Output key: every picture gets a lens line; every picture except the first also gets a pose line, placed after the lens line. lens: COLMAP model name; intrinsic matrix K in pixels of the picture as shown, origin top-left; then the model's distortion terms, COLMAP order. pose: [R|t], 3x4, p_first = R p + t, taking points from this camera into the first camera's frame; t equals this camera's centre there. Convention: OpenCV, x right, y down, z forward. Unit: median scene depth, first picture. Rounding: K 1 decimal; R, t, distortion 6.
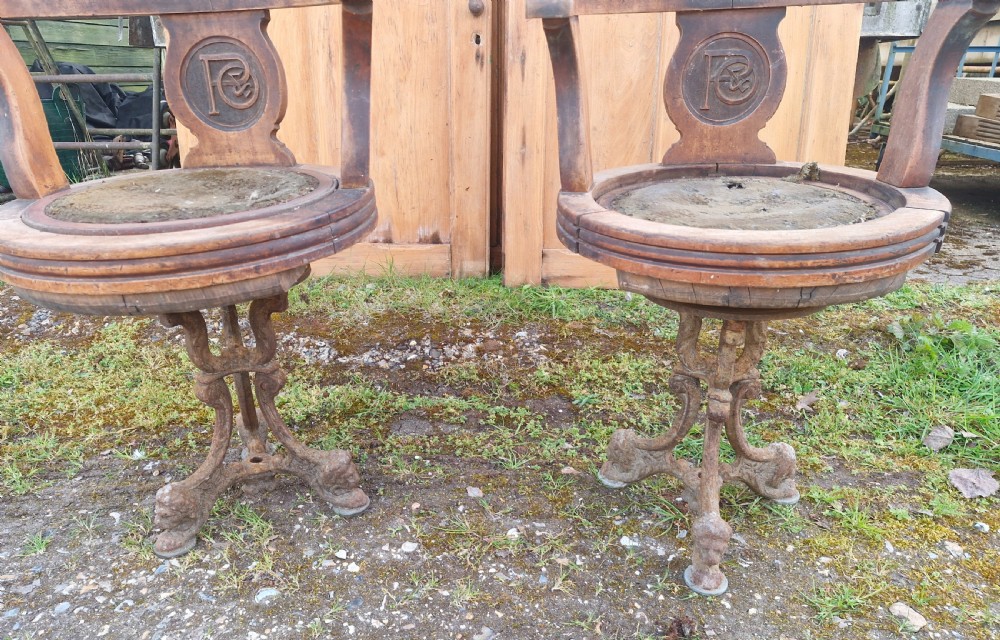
lens RADIAL K [[717.2, 0, 482.8], [0, 717.2, 382.1], [0, 0, 1]] dist [0.052133, -0.053448]
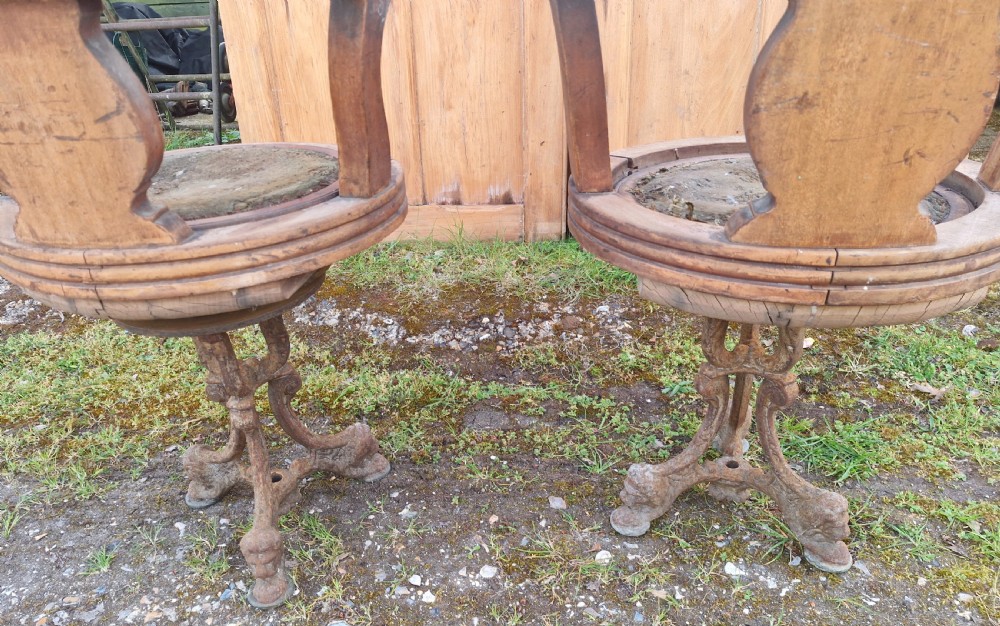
lens RADIAL K [[702.3, 0, 497.7], [0, 702.3, 371.4], [0, 0, 1]] dist [0.050723, -0.054684]
pose [[0.997498, -0.003057, -0.070633, -0.021950], [0.009507, 0.995791, 0.091160, -0.089063], [0.070057, -0.091603, 0.993328, 0.110621]]
